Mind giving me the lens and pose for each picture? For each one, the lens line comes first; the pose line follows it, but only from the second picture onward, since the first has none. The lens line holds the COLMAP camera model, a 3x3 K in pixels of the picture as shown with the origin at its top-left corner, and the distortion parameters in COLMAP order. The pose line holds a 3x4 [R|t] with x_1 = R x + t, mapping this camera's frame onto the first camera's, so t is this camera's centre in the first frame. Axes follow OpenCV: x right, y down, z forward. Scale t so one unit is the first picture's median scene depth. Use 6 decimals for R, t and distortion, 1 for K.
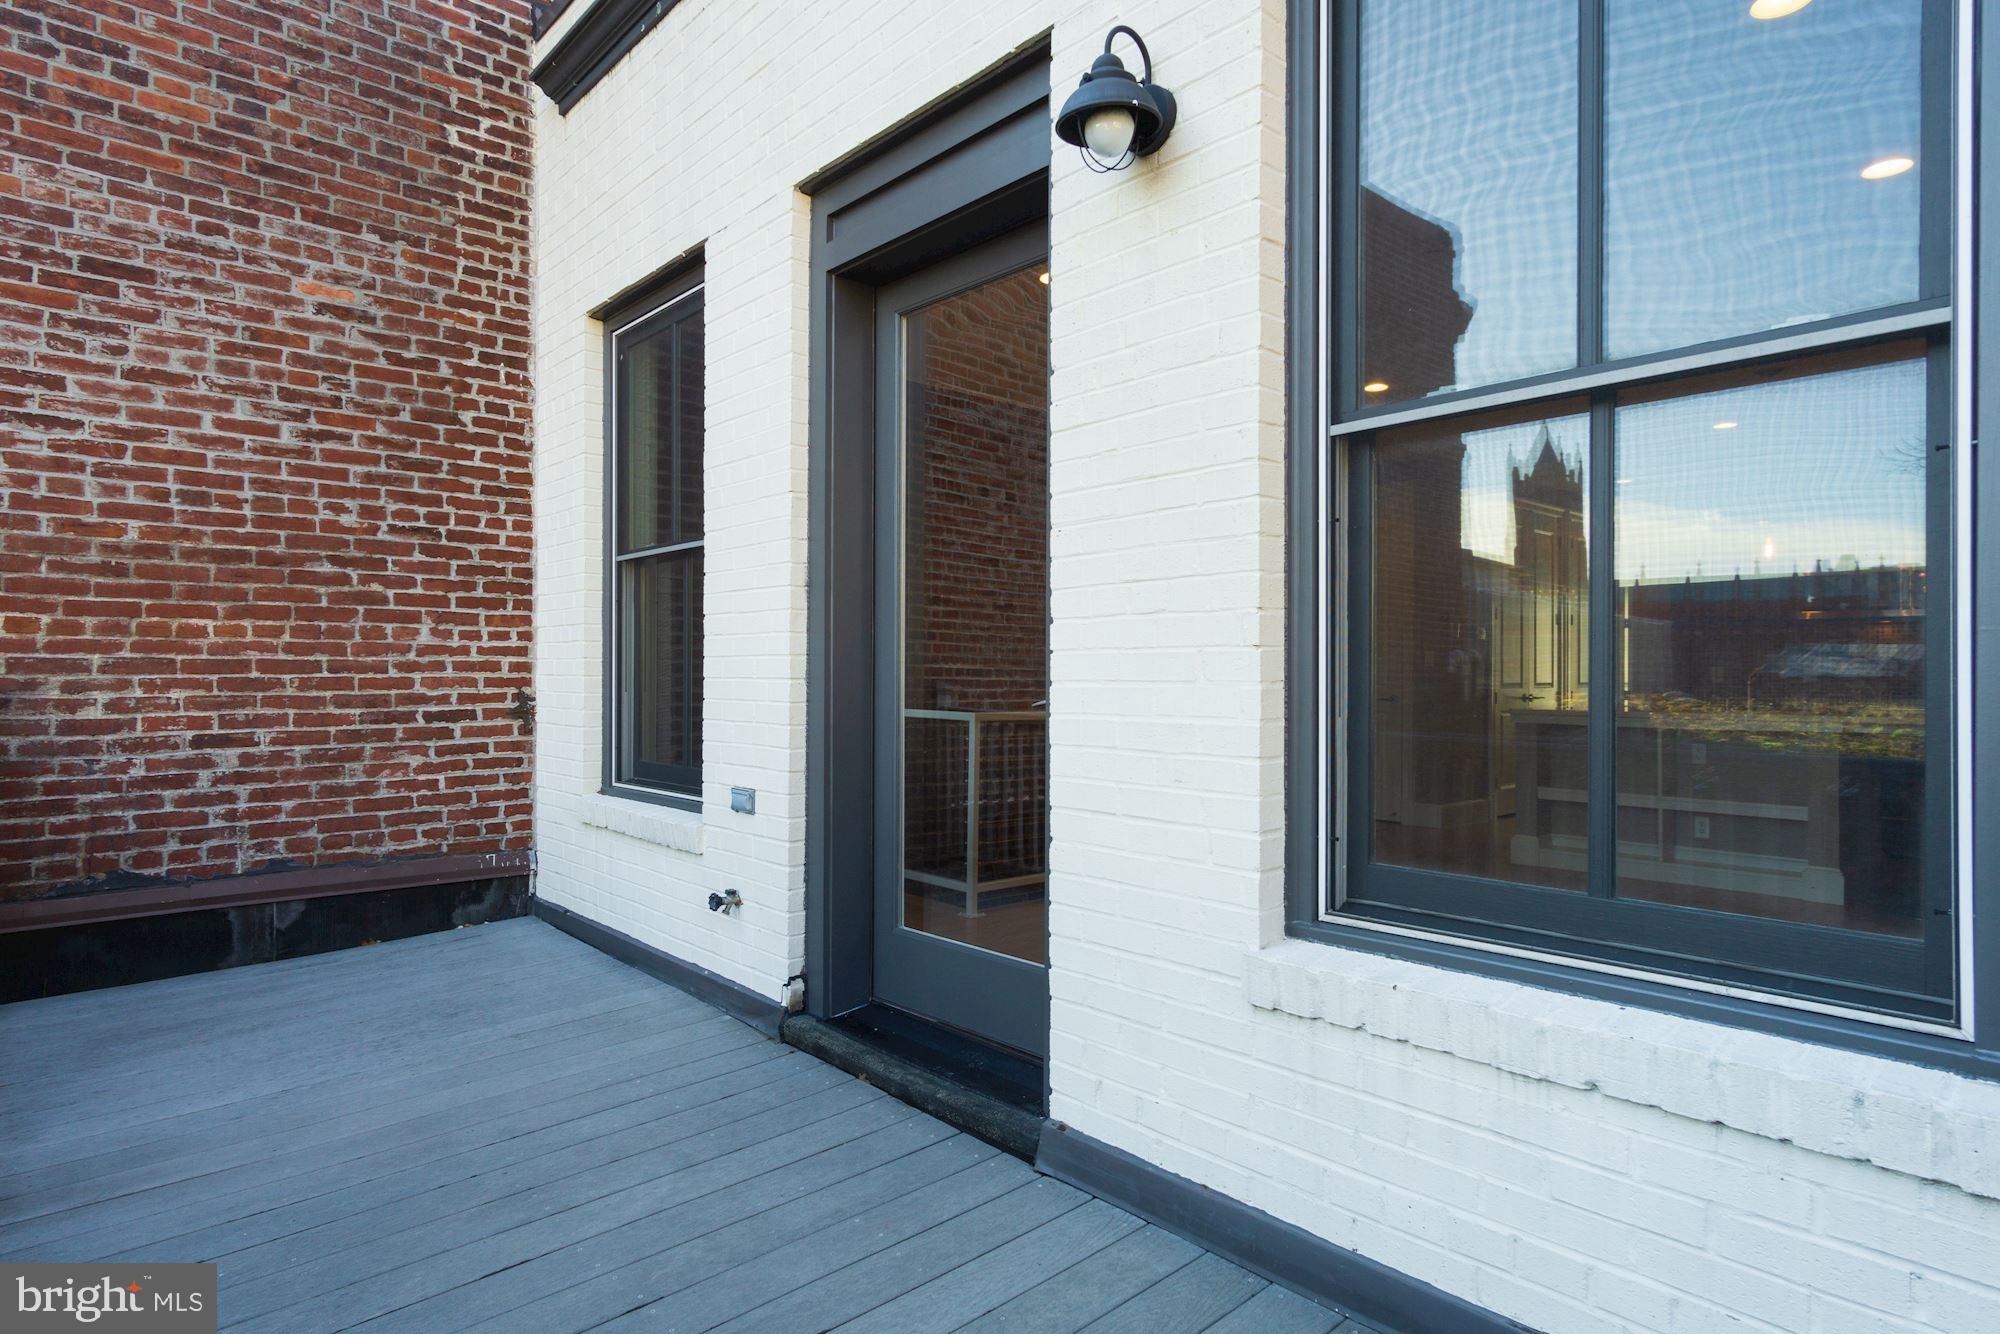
lens RADIAL K [[1077.8, 0, 1017.6], [0, 1077.8, 659.5], [0, 0, 1]] dist [-0.011333, 0.005886]
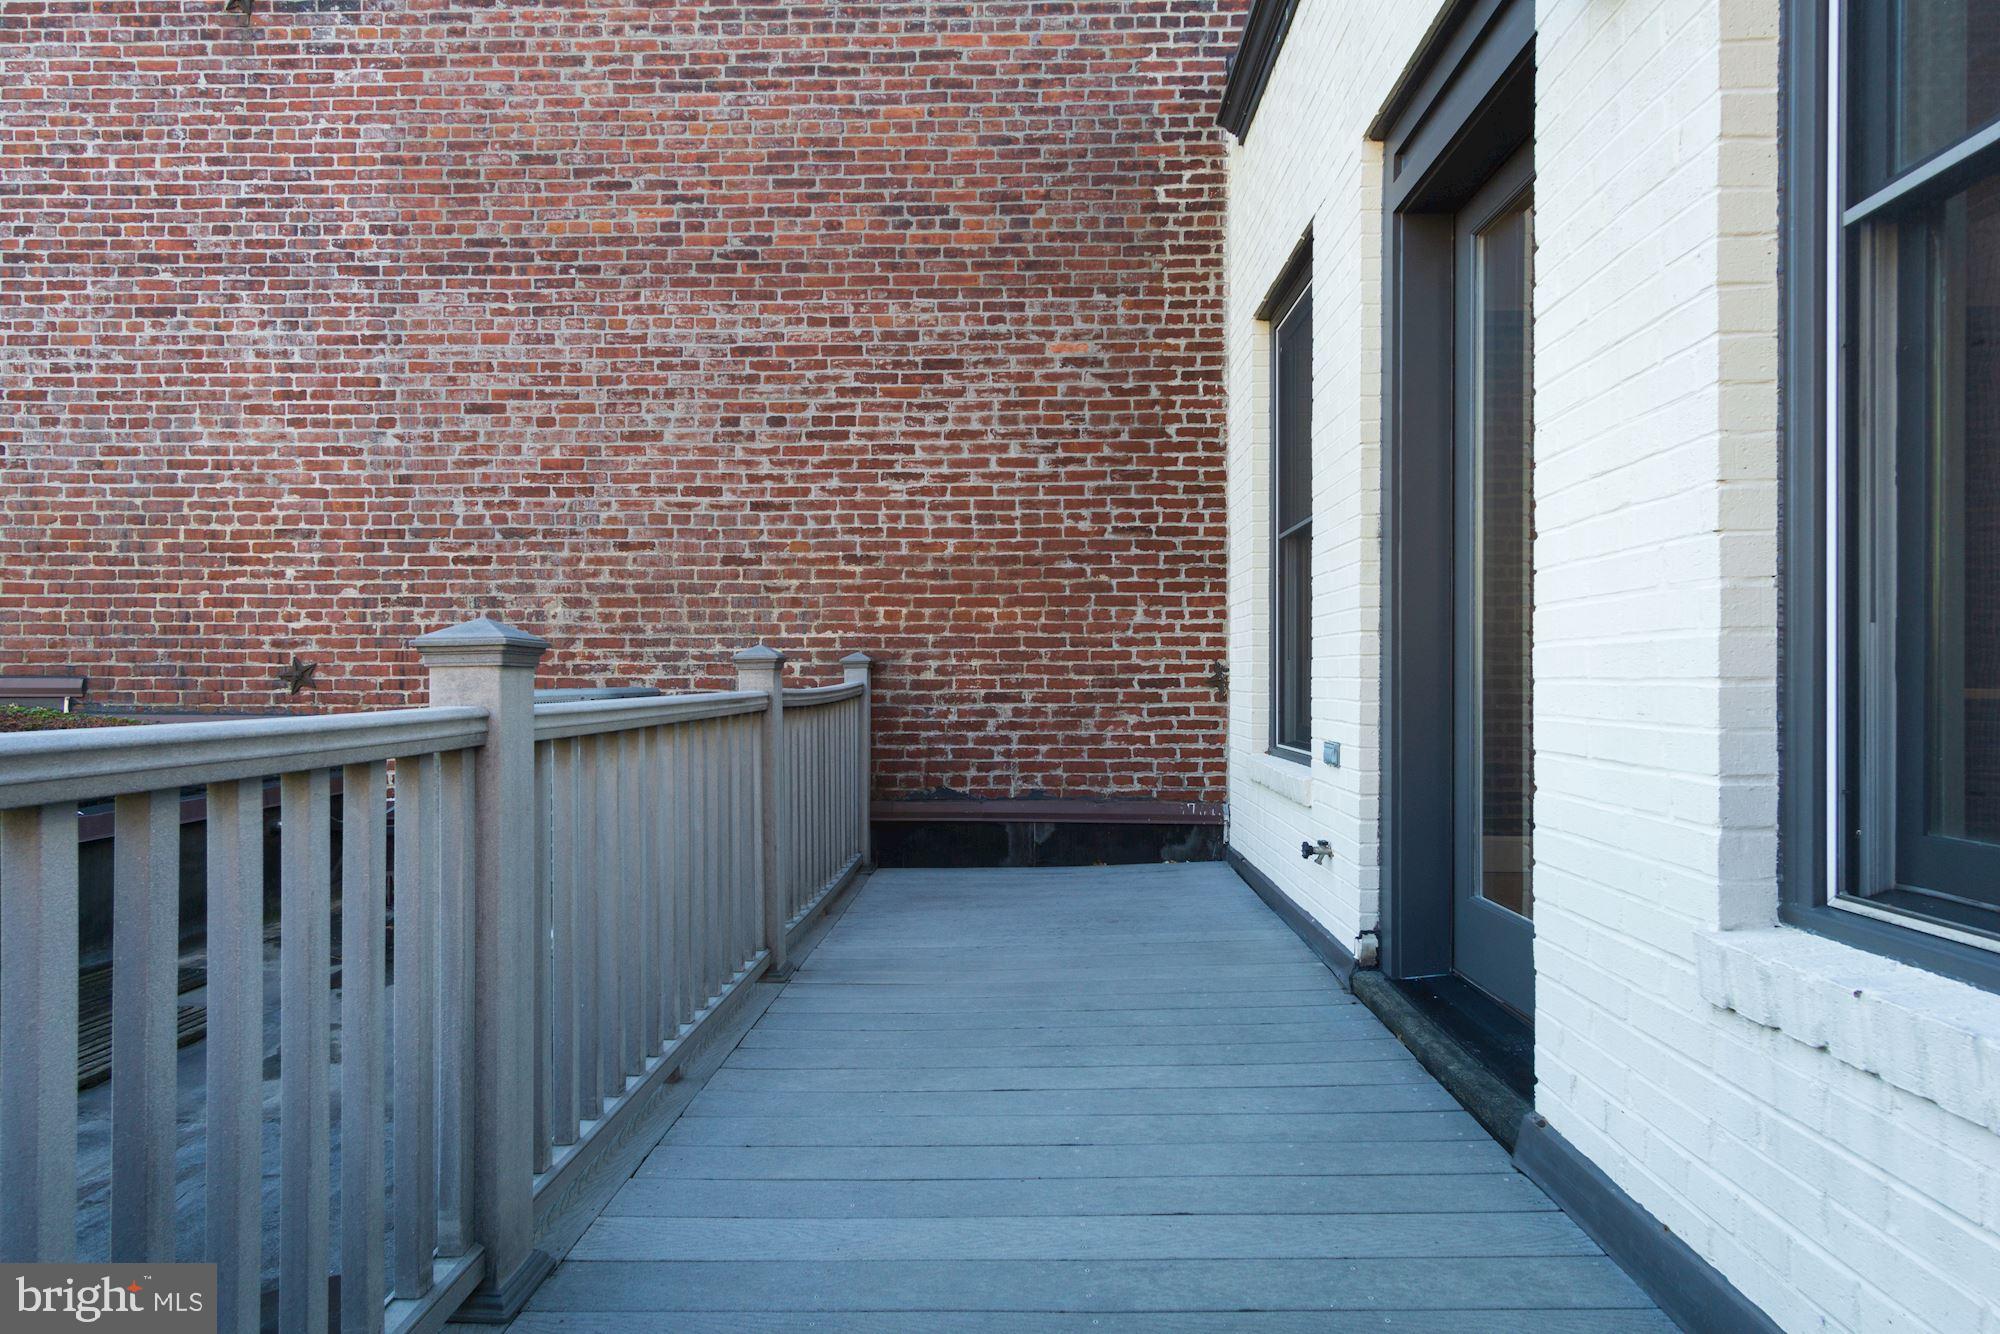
lens RADIAL K [[1077.8, 0, 1063.4], [0, 1077.8, 669.8], [0, 0, 1]] dist [-0.011333, 0.005886]
pose [[0.720458, -0.012964, -0.693378, 0.244014], [0.010376, 0.999915, -0.007913, 0.051173], [0.693421, -0.001493, 0.720531, 0.079698]]
